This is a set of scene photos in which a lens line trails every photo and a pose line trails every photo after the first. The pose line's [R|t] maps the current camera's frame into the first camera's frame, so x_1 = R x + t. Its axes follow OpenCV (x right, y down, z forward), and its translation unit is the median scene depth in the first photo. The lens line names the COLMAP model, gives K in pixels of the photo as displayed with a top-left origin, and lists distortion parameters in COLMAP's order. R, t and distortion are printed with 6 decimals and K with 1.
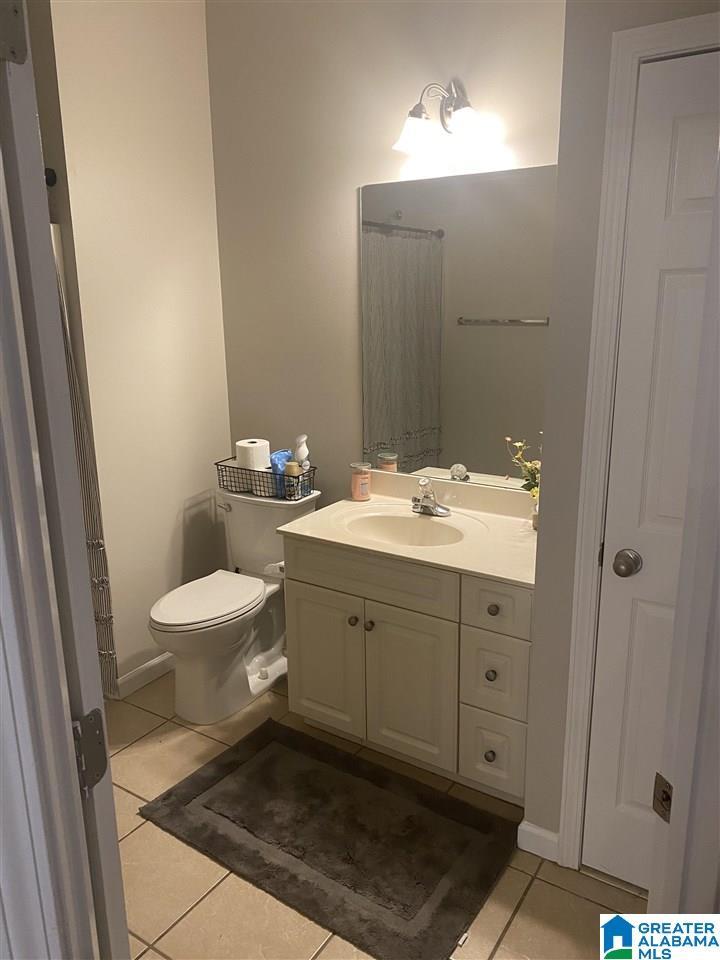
lens RADIAL K [[734.9, 0, 360.0], [0, 734.9, 480.0], [0, 0, 1]] dist [0.028646, -0.003702]
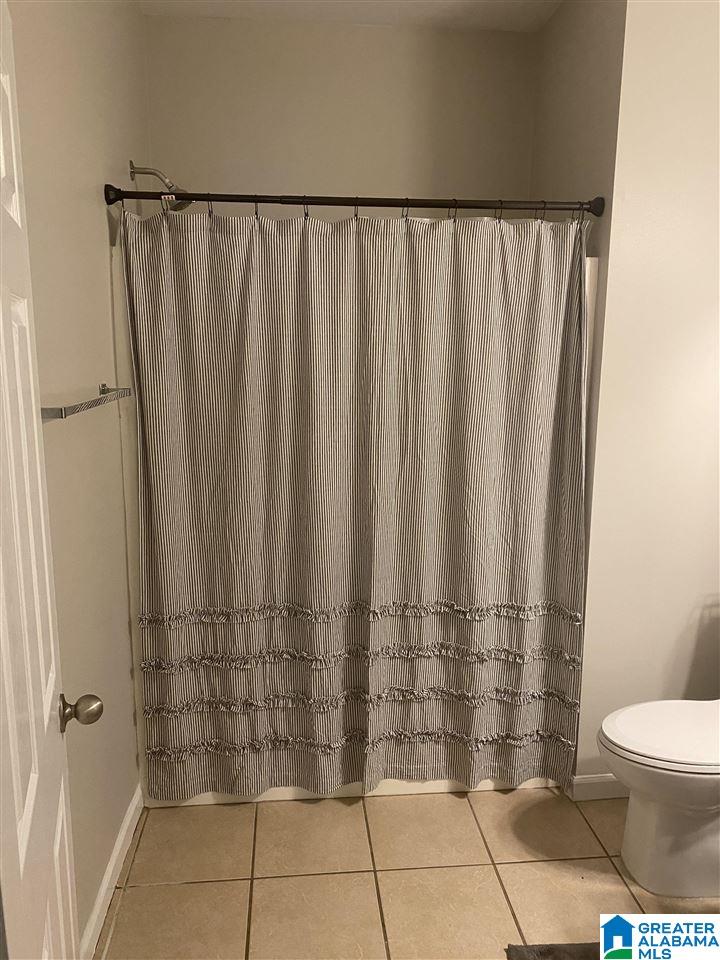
lens RADIAL K [[734.9, 0, 360.0], [0, 734.9, 480.0], [0, 0, 1]] dist [0.028646, -0.003702]
pose [[0.627749, 0.155986, -0.762627, 0.124960], [-0.198136, 0.979467, 0.037243, -0.054012], [0.752777, 0.127724, 0.645766, 0.219476]]
